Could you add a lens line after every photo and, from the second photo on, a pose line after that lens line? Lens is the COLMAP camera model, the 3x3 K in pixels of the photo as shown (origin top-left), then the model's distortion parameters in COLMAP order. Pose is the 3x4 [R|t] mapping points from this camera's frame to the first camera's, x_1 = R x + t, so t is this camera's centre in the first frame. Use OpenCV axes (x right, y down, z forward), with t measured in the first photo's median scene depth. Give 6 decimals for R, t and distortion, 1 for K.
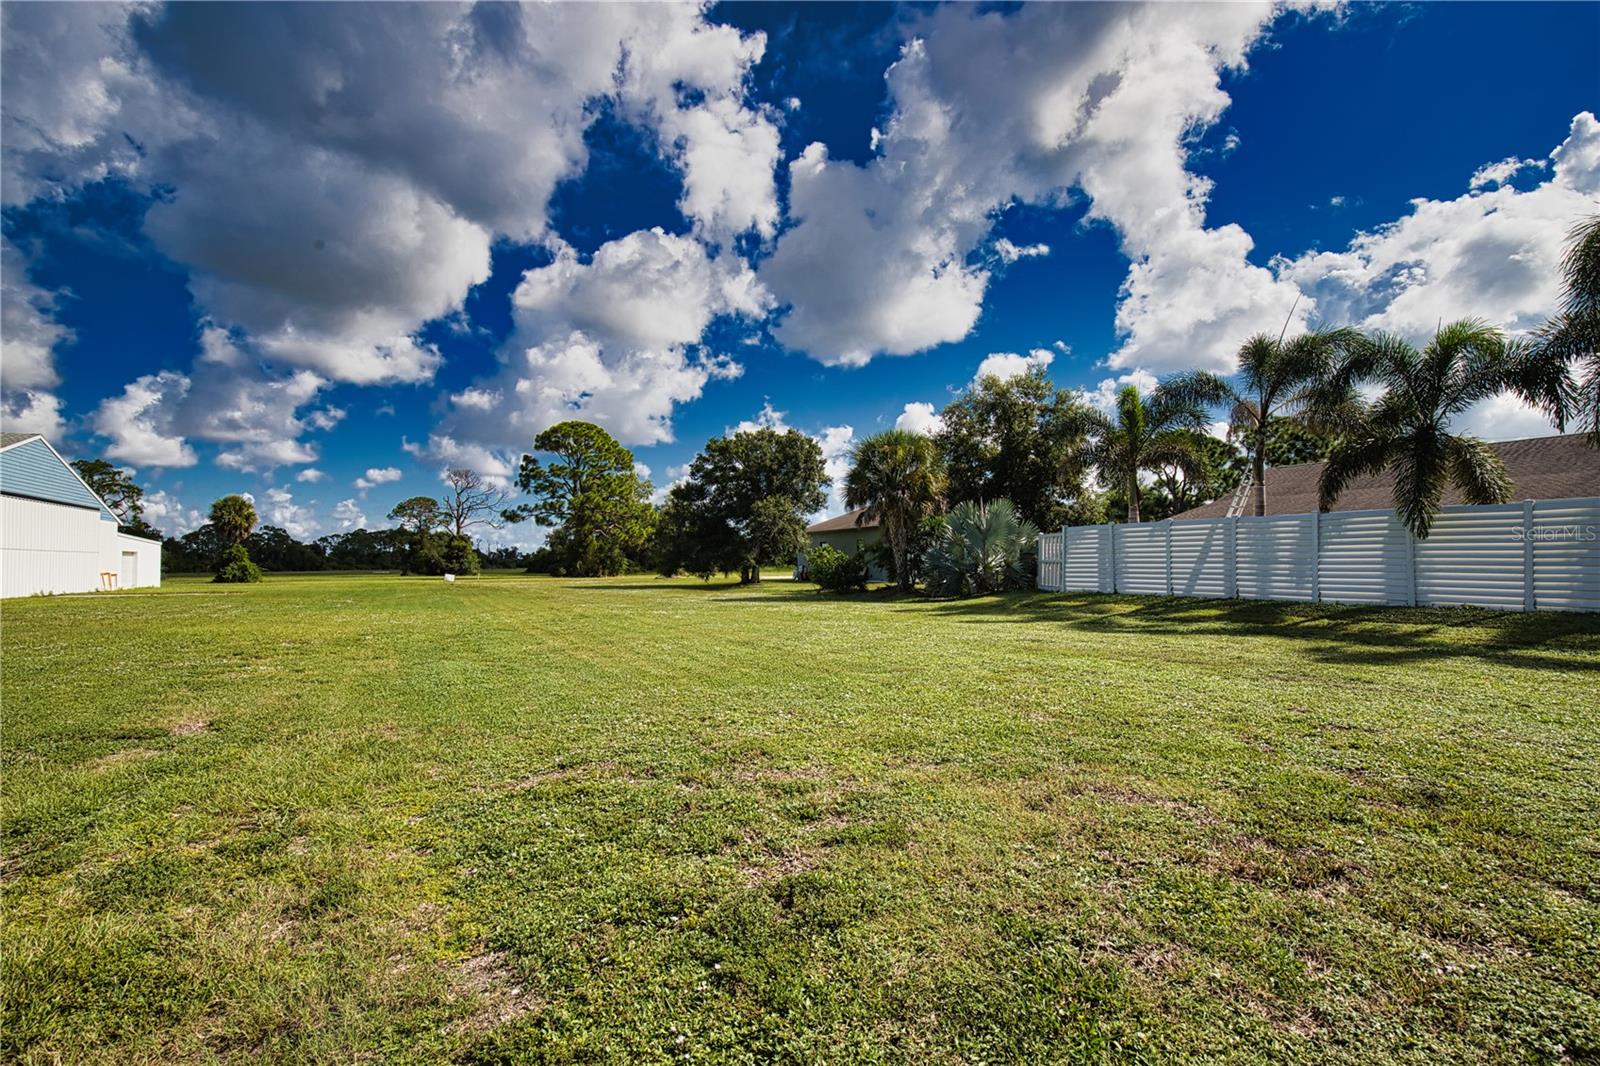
lens RADIAL K [[749.7, 0, 796.2], [0, 749.7, 538.3], [0, 0, 1]] dist [-0.022461, 0.000268]
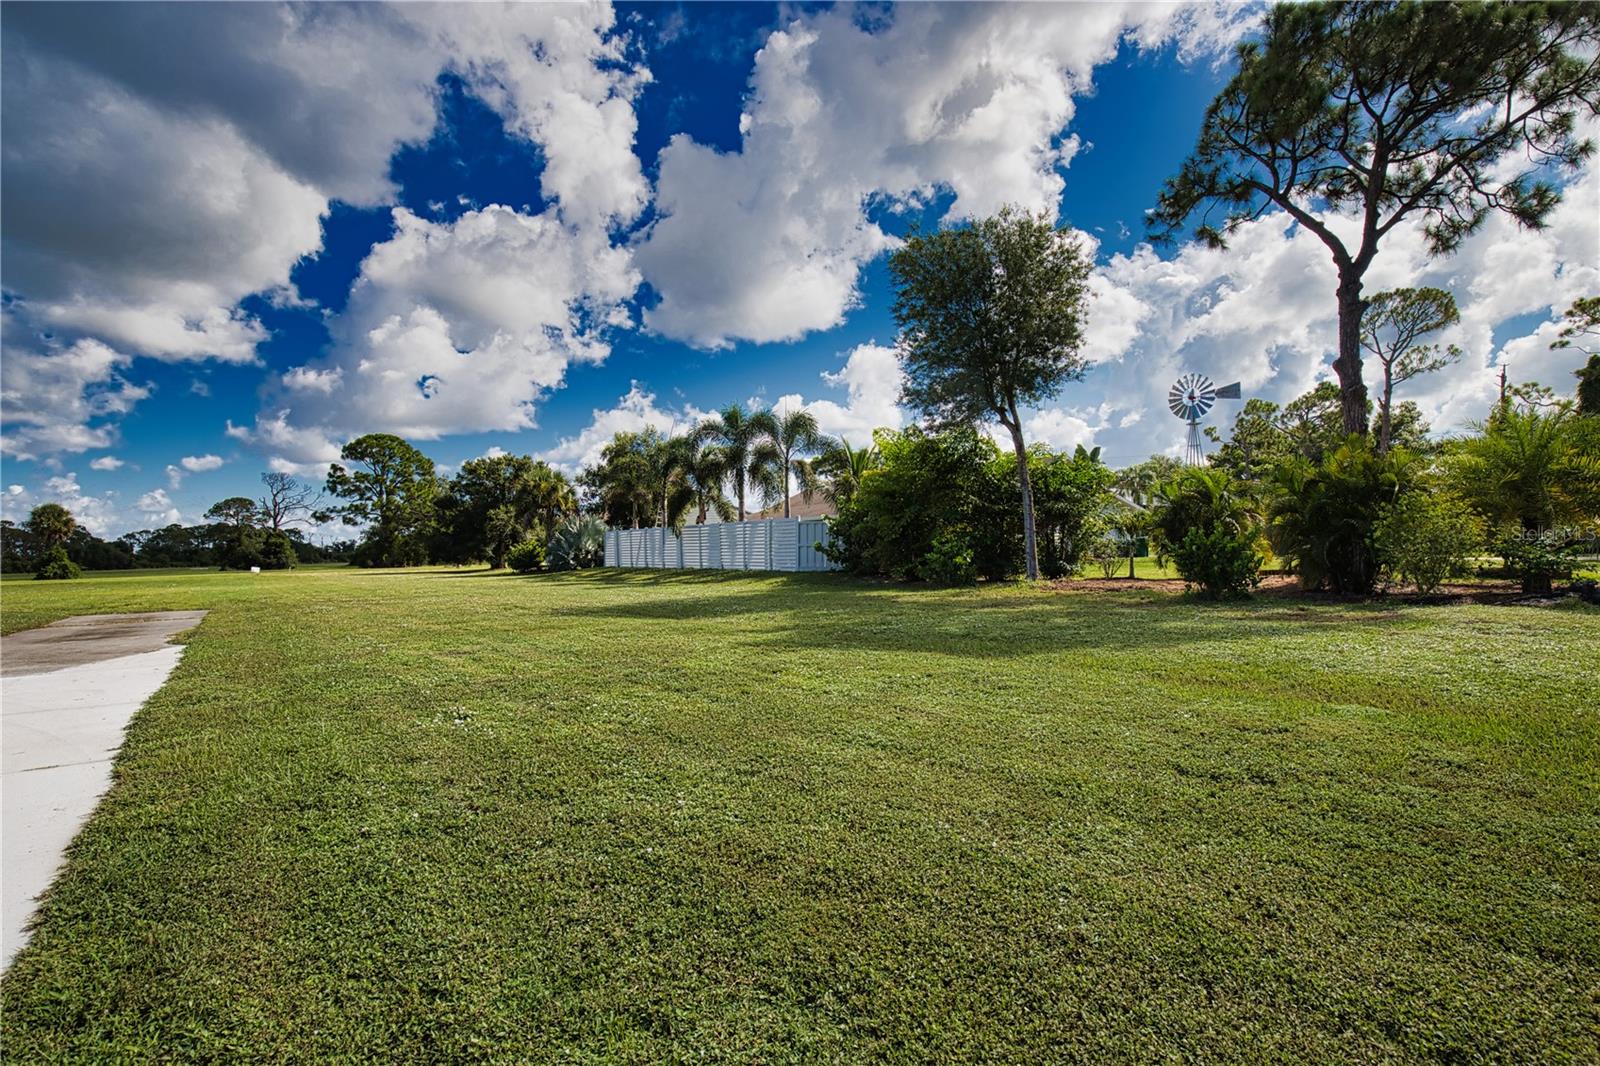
lens RADIAL K [[739.4, 0, 813.9], [0, 739.4, 546.6], [0, 0, 1]] dist [-0.025367, 0.000678]
pose [[0.981351, -0.018916, 0.191293, 0.109019], [0.013262, 0.999438, 0.030795, -0.005815], [-0.191768, -0.027684, 0.981050, -0.187317]]
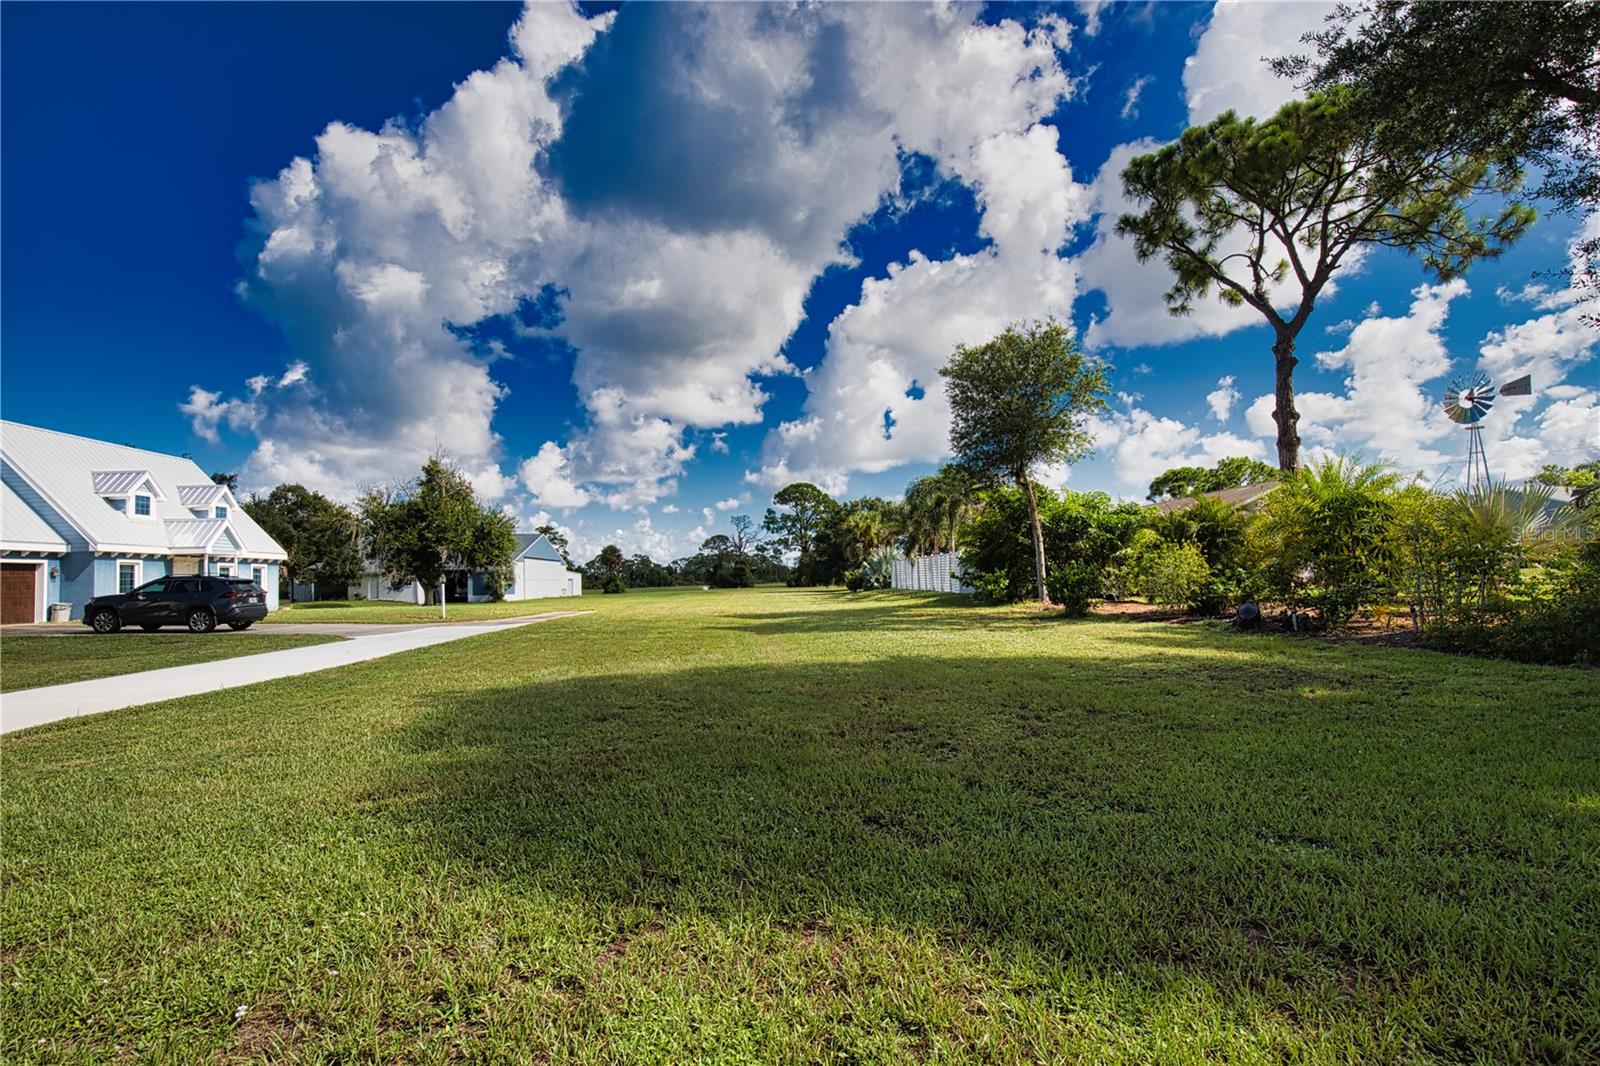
lens RADIAL K [[739.9, 0, 801.8], [0, 739.9, 538.7], [0, 0, 1]] dist [-0.025211, 0.000712]
pose [[0.918404, -0.038426, -0.393774, 0.212389], [0.031913, 0.999224, -0.023076, -0.008374], [0.394356, 0.008626, 0.918917, -0.261148]]
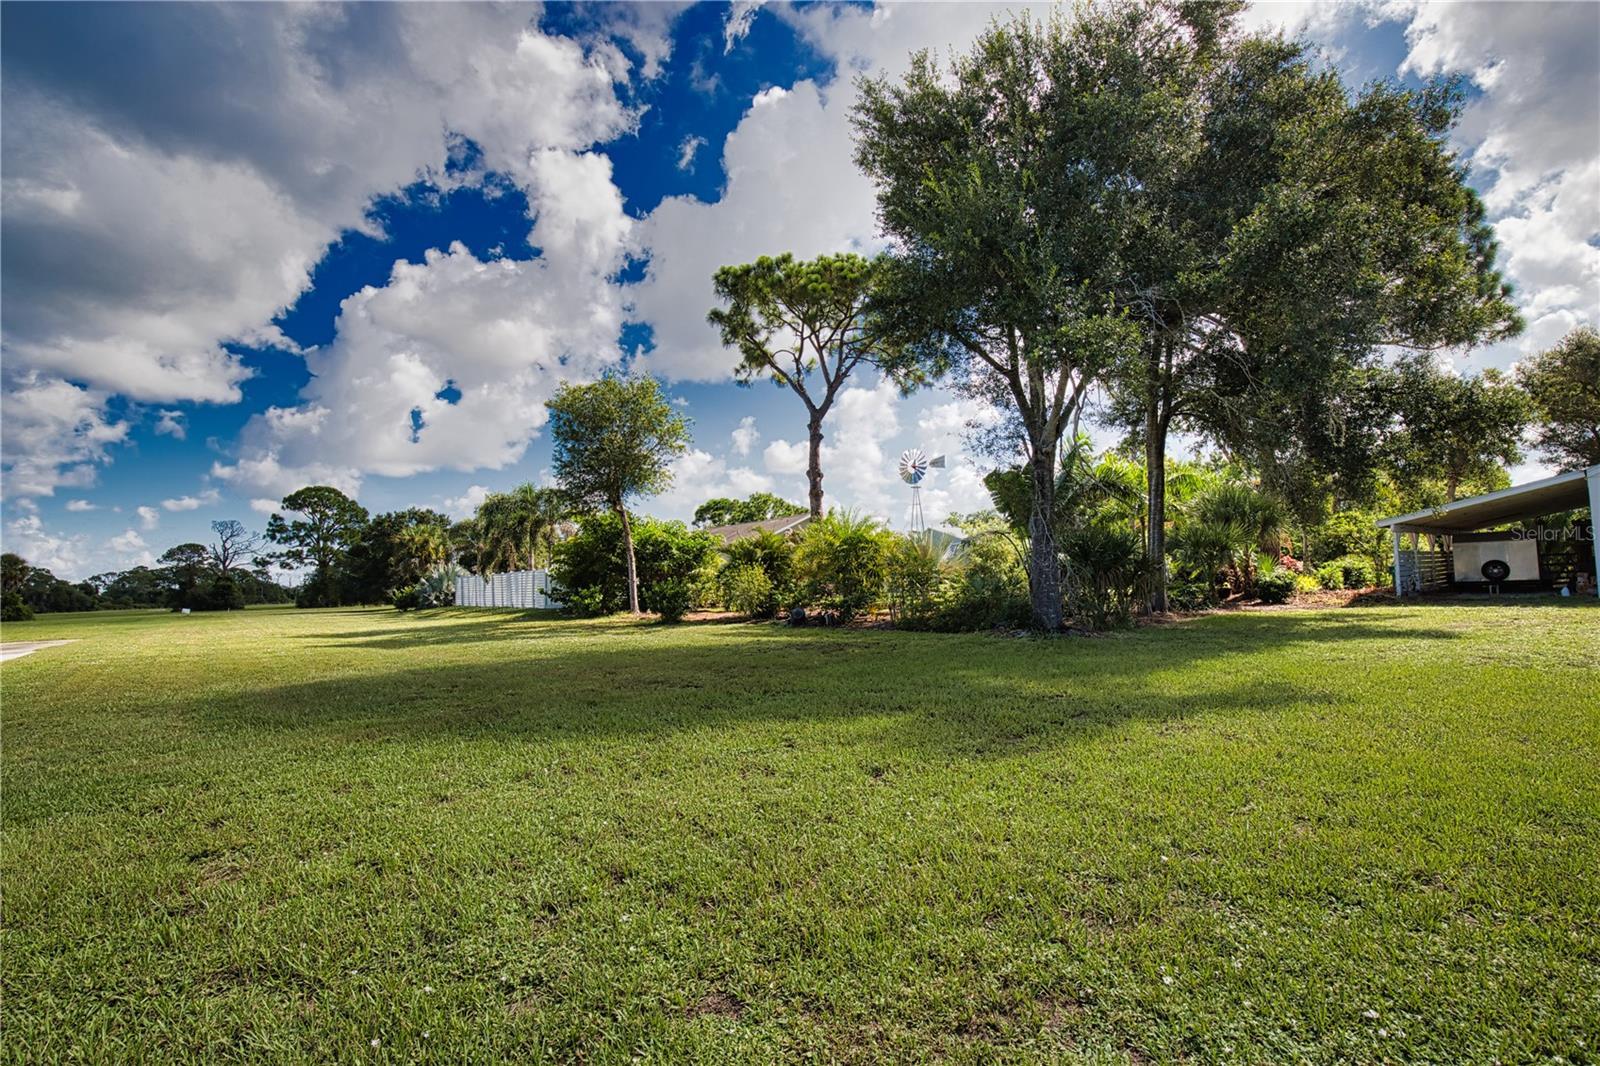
lens RADIAL K [[744.8, 0, 803.7], [0, 744.8, 539.1], [0, 0, 1]] dist [-0.019429, 0.000624]
pose [[0.979848, -0.013703, 0.199274, 0.197578], [0.019949, 0.999369, -0.029371, -0.009311], [-0.198746, 0.032754, 0.979503, -0.297089]]
